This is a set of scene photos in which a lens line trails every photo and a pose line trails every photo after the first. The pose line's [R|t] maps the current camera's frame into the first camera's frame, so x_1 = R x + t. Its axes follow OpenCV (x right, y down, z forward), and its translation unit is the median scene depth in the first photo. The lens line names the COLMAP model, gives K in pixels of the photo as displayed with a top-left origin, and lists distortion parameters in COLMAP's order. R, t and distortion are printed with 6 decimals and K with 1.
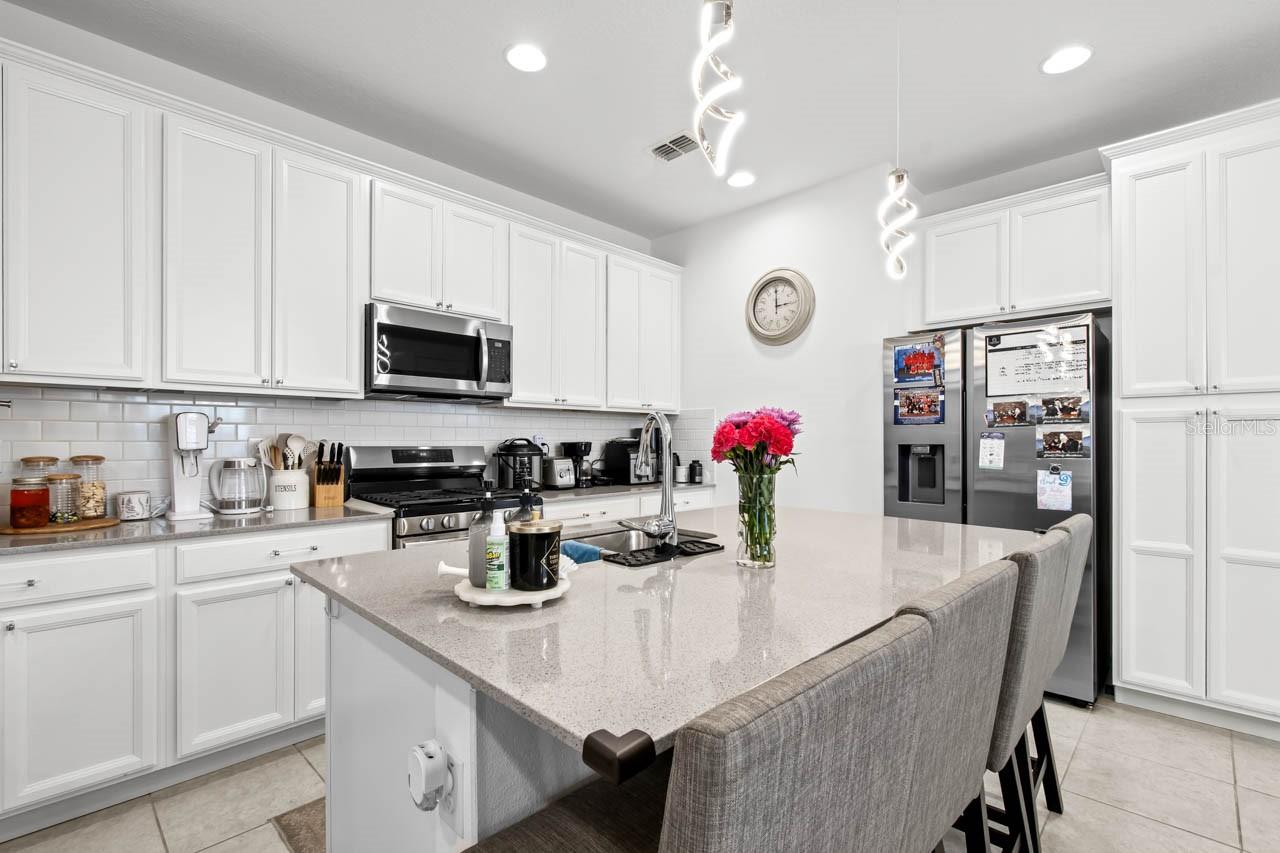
lens RADIAL K [[576.9, 0, 647.7], [0, 576.9, 438.0], [0, 0, 1]] dist [0.003994, -0.001040]
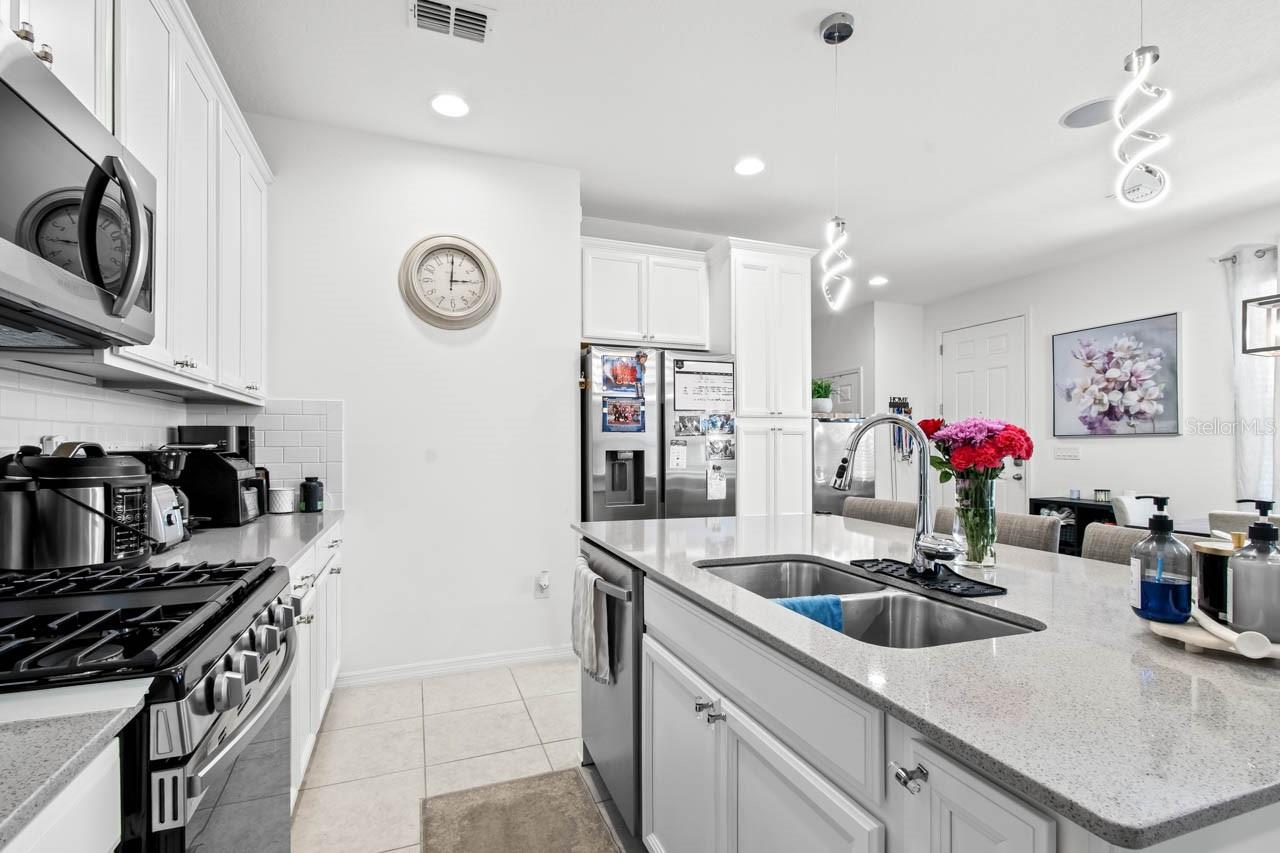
lens RADIAL K [[576.9, 0, 639.8], [0, 576.9, 442.1], [0, 0, 1]] dist [0.003994, -0.001040]
pose [[0.431982, 0.004349, 0.901872, -0.492112], [-0.003820, 0.999988, -0.002993, -0.001476], [-0.901874, -0.002152, 0.431994, 0.521341]]
